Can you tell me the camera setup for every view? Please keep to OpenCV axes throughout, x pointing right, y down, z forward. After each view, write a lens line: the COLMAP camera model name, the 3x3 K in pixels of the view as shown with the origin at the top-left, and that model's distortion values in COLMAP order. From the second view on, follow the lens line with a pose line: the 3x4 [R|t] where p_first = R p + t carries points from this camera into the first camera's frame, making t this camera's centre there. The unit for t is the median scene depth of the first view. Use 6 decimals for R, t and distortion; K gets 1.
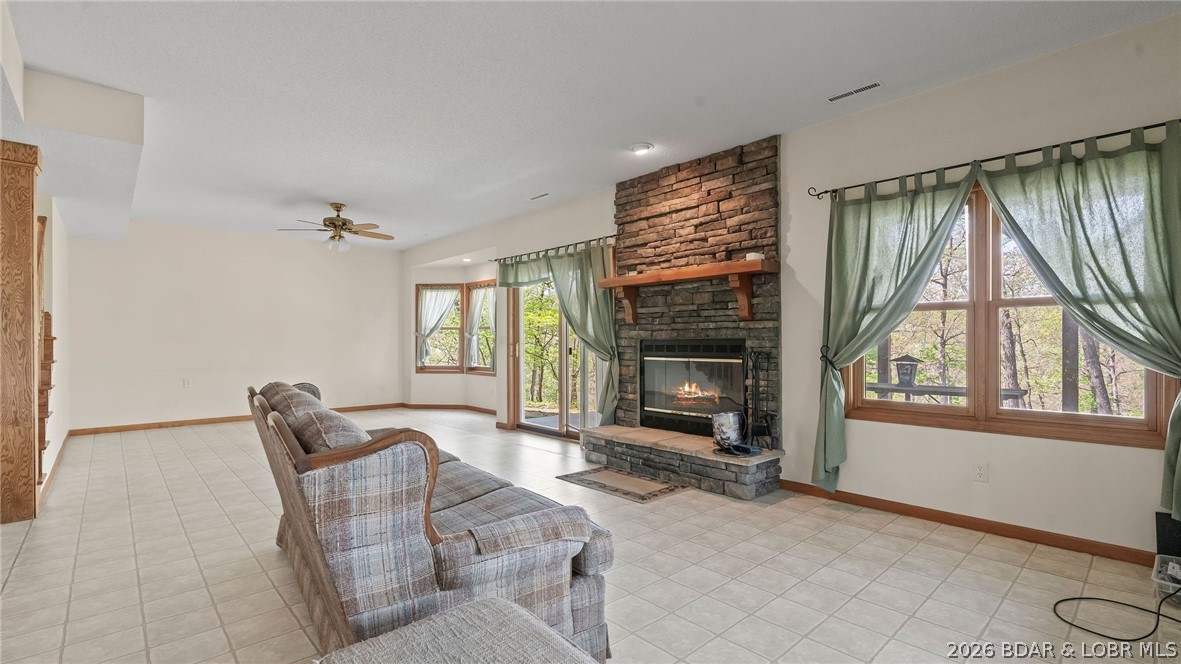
lens RADIAL K [[528.5, 0, 592.5], [0, 528.5, 338.8], [0, 0, 1]] dist [-0.004248, 0.000412]
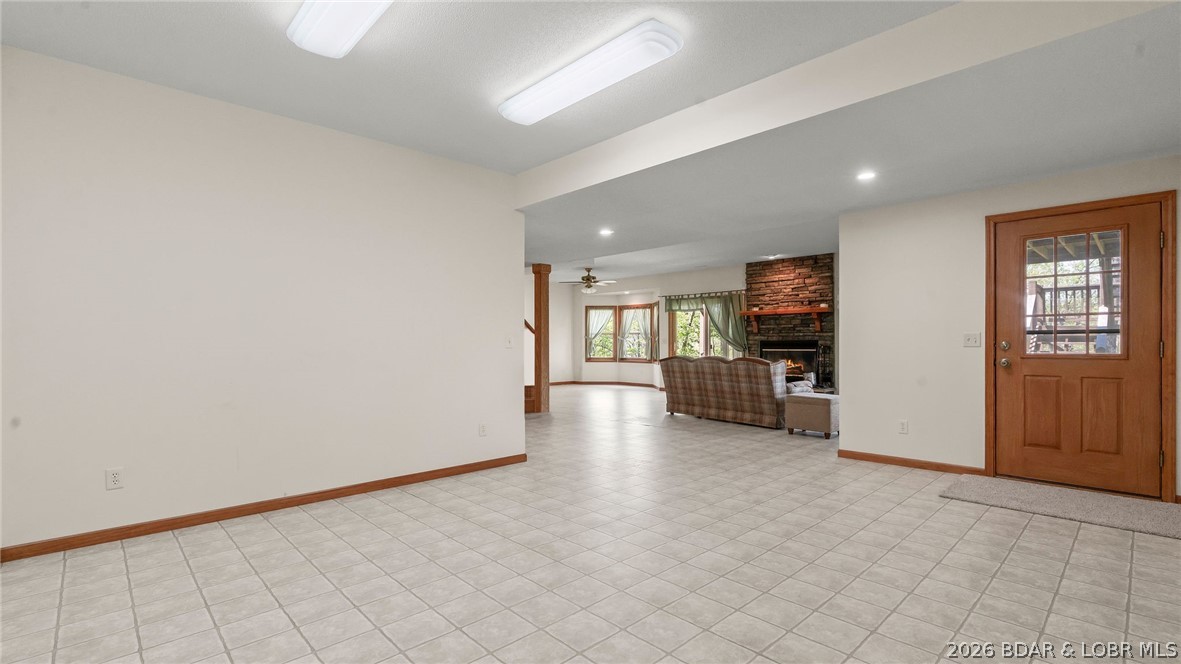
lens RADIAL K [[547.9, 0, 596.7], [0, 547.9, 334.5], [0, 0, 1]] dist [0.060950, -0.032522]
pose [[0.999592, 0.003220, 0.028372, -0.652998], [-0.002811, 0.999892, -0.014427, 0.011008], [-0.028415, 0.014342, 0.999493, -1.208630]]
